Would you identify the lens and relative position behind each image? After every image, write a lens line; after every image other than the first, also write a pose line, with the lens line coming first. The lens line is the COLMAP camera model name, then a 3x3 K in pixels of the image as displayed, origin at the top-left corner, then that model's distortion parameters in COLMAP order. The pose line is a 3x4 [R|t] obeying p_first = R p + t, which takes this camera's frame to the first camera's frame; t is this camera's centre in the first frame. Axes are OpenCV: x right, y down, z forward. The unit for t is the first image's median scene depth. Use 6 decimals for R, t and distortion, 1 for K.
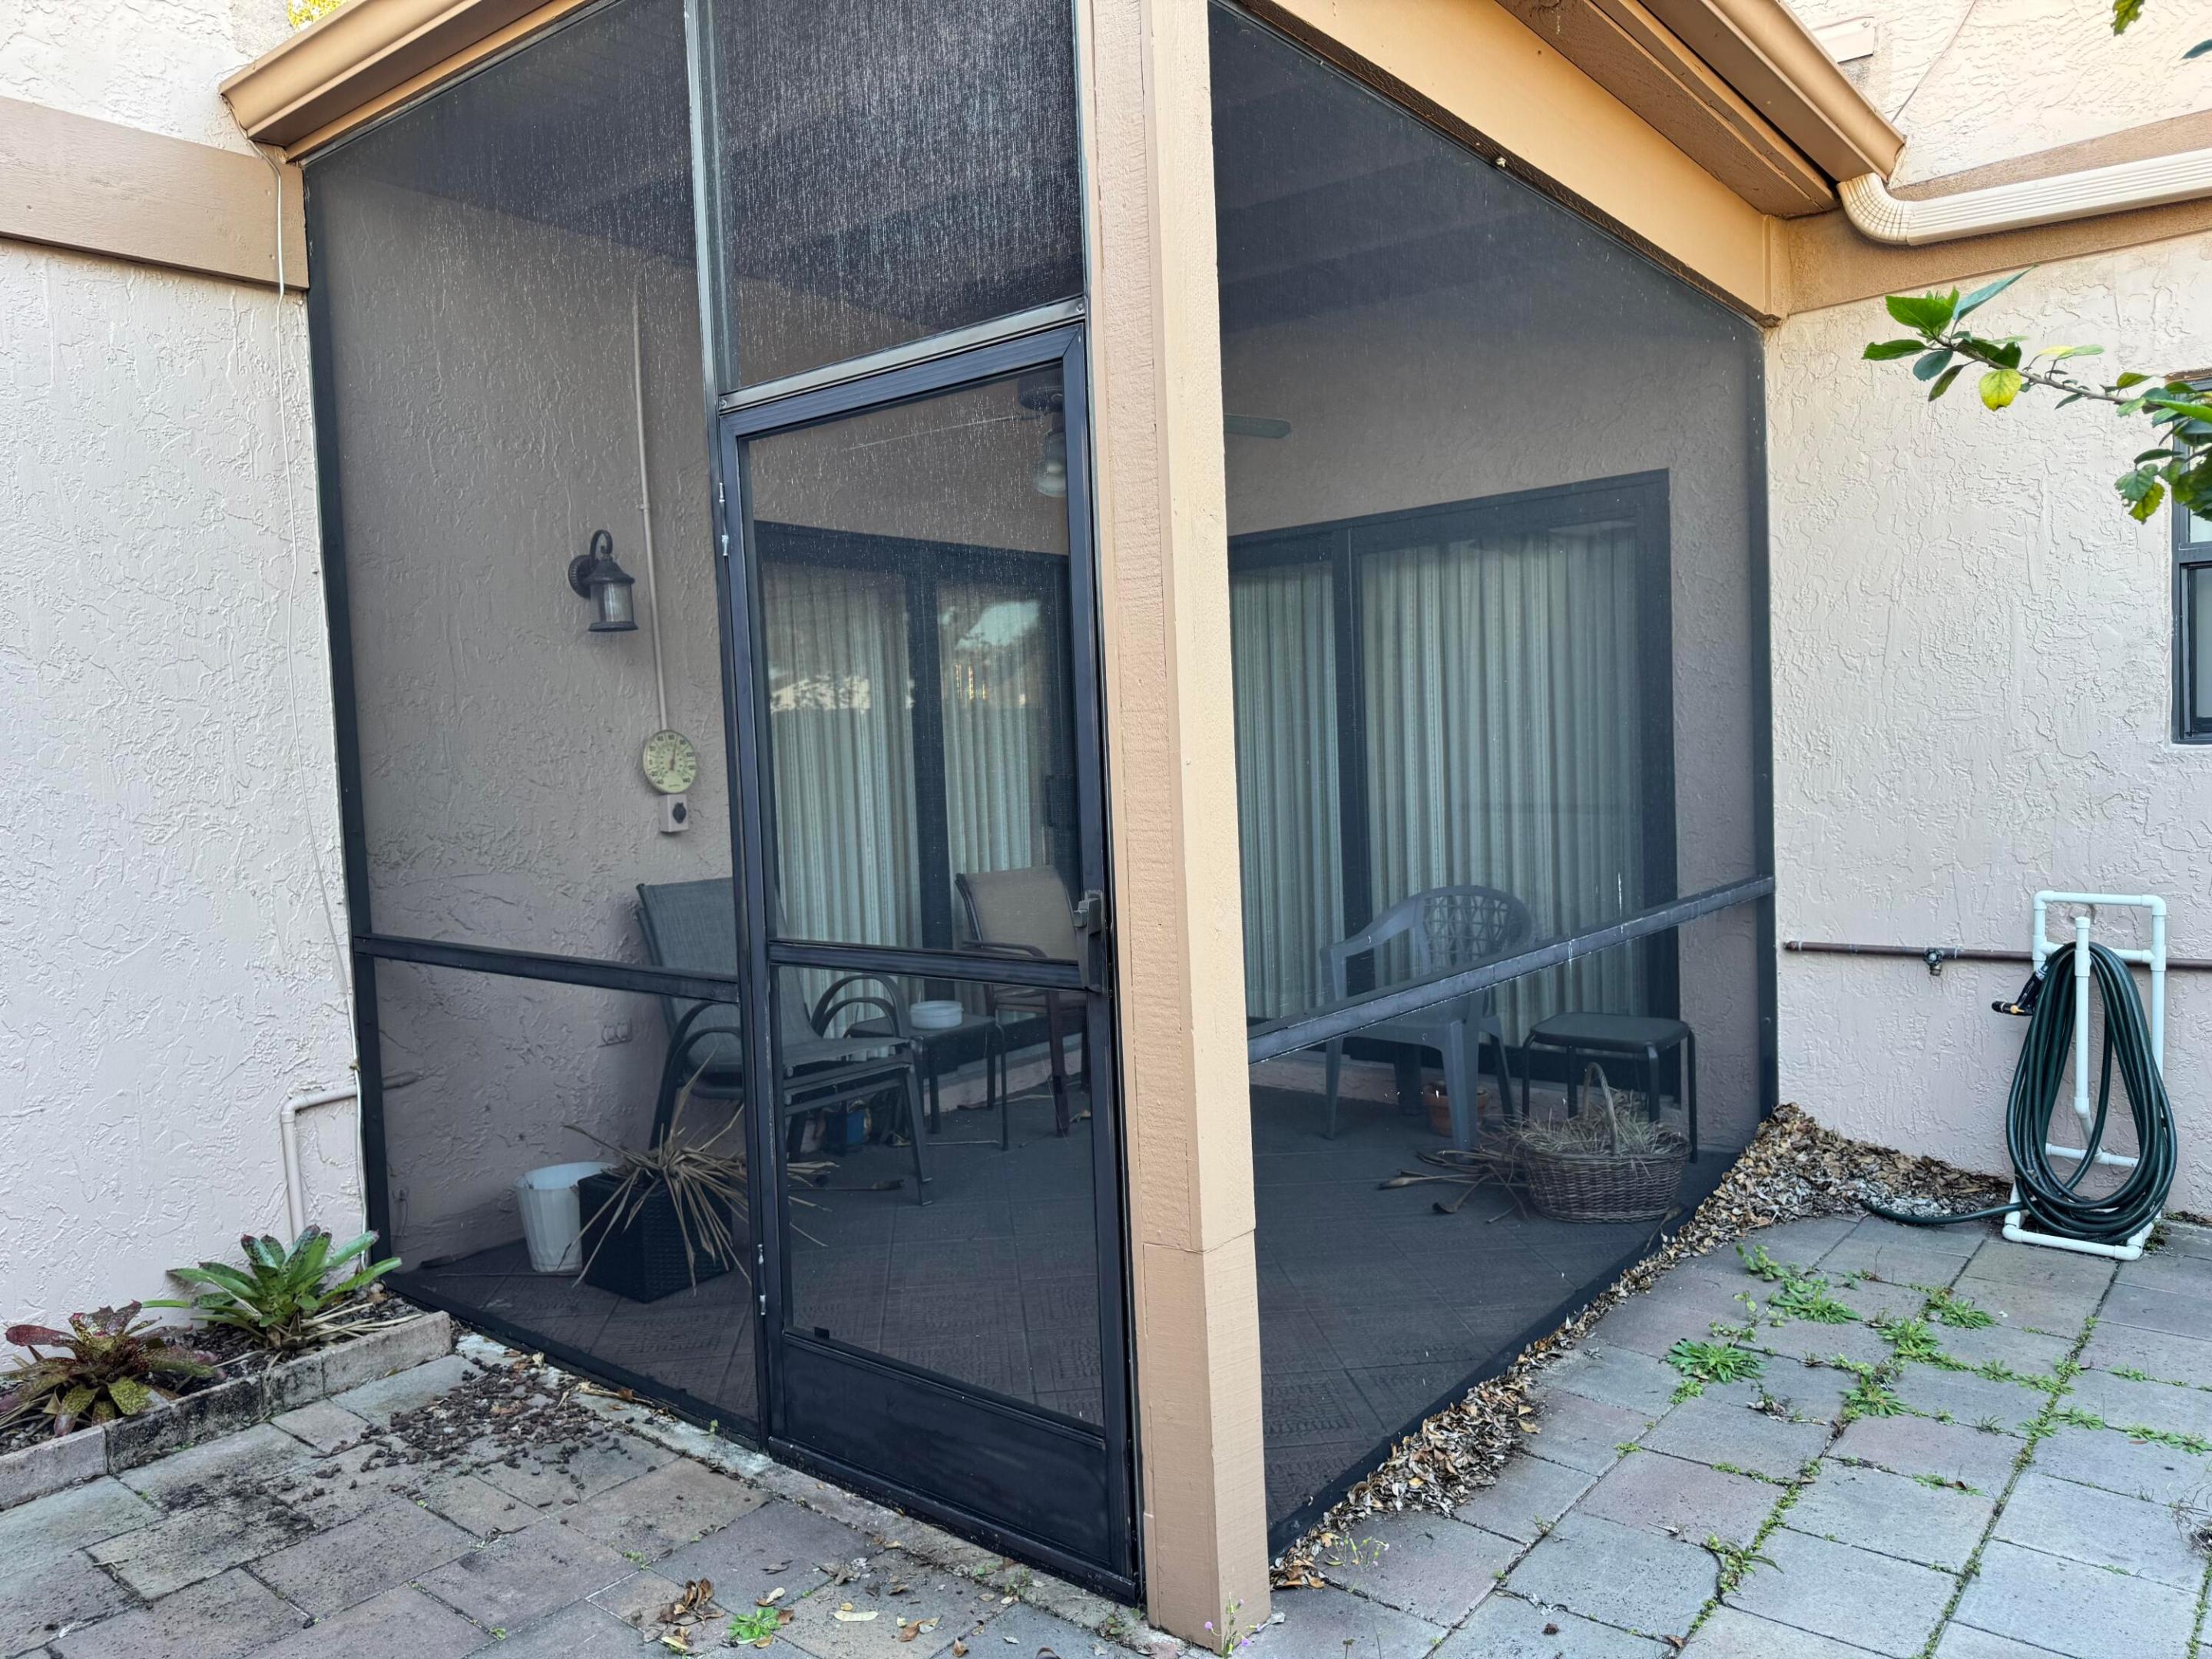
lens RADIAL K [[1567.3, 0, 1110.1], [0, 1567.3, 837.4], [0, 0, 1]] dist [0.040887, -0.042899]
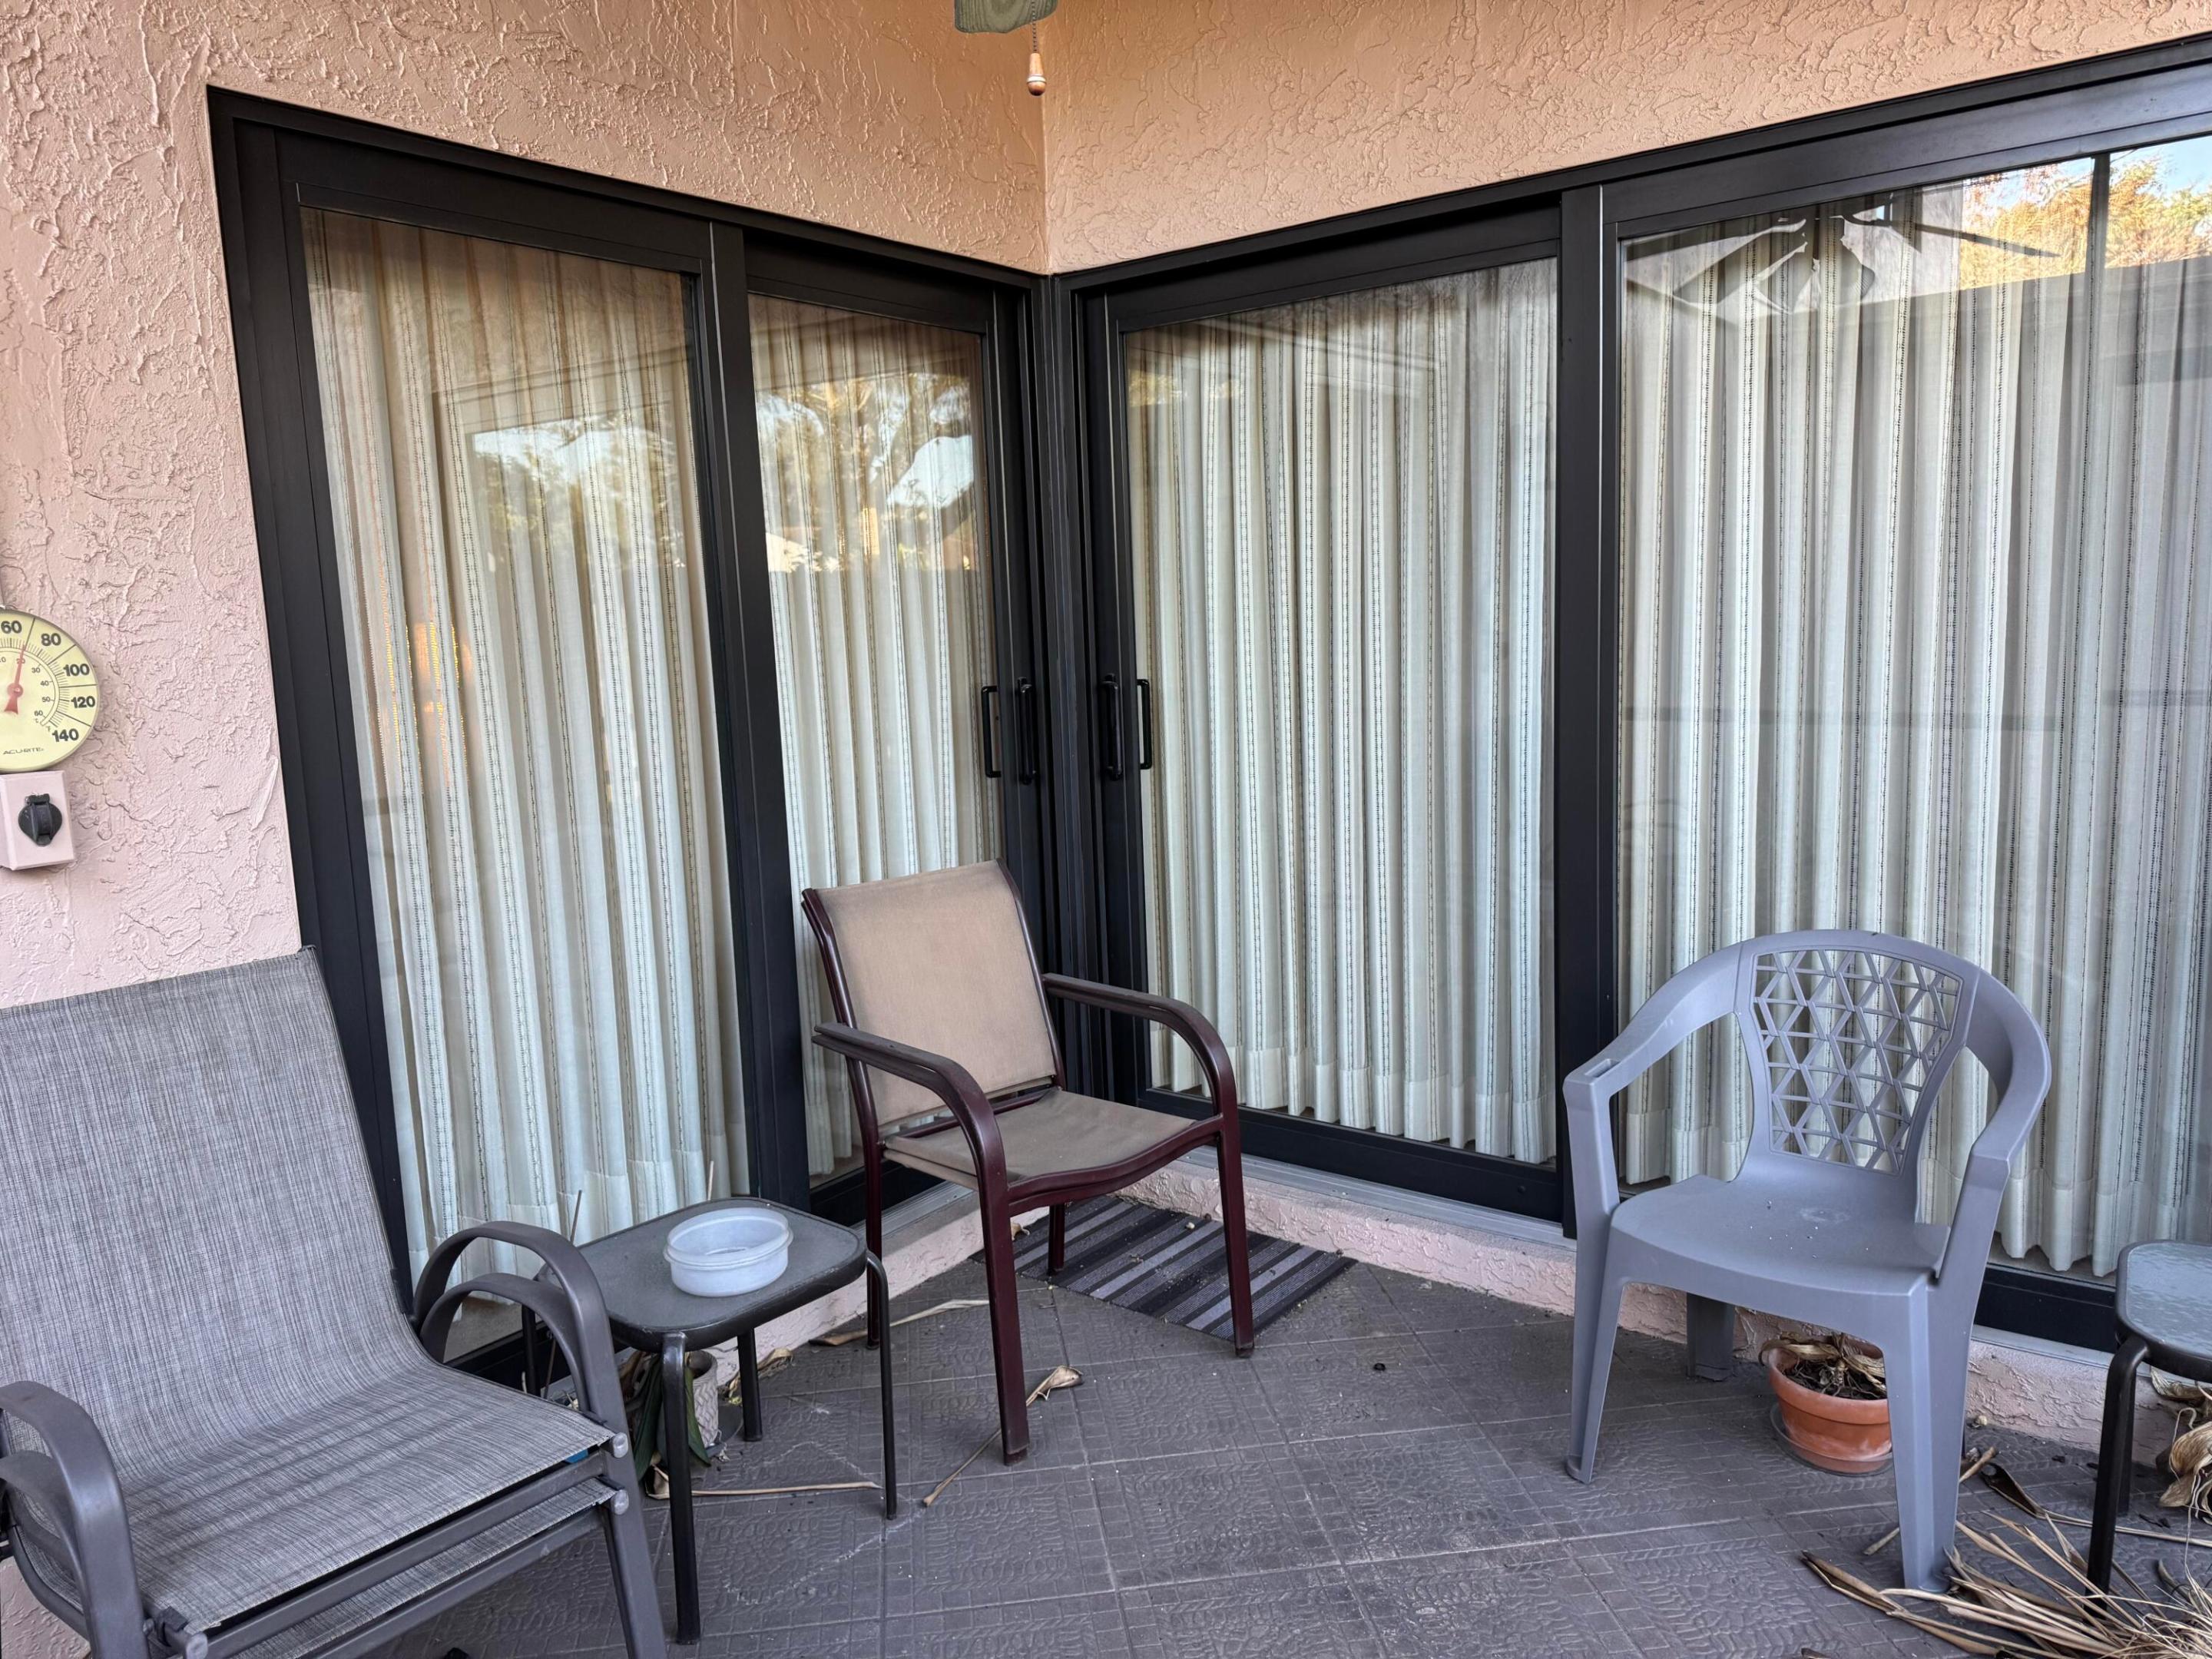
lens RADIAL K [[1567.3, 0, 1103.2], [0, 1567.3, 821.7], [0, 0, 1]] dist [0.040887, -0.042899]
pose [[0.999597, -0.002699, 0.028257, -0.015428], [0.000546, 0.997114, 0.075921, -0.038212], [-0.028381, -0.075875, 0.996713, 0.504811]]
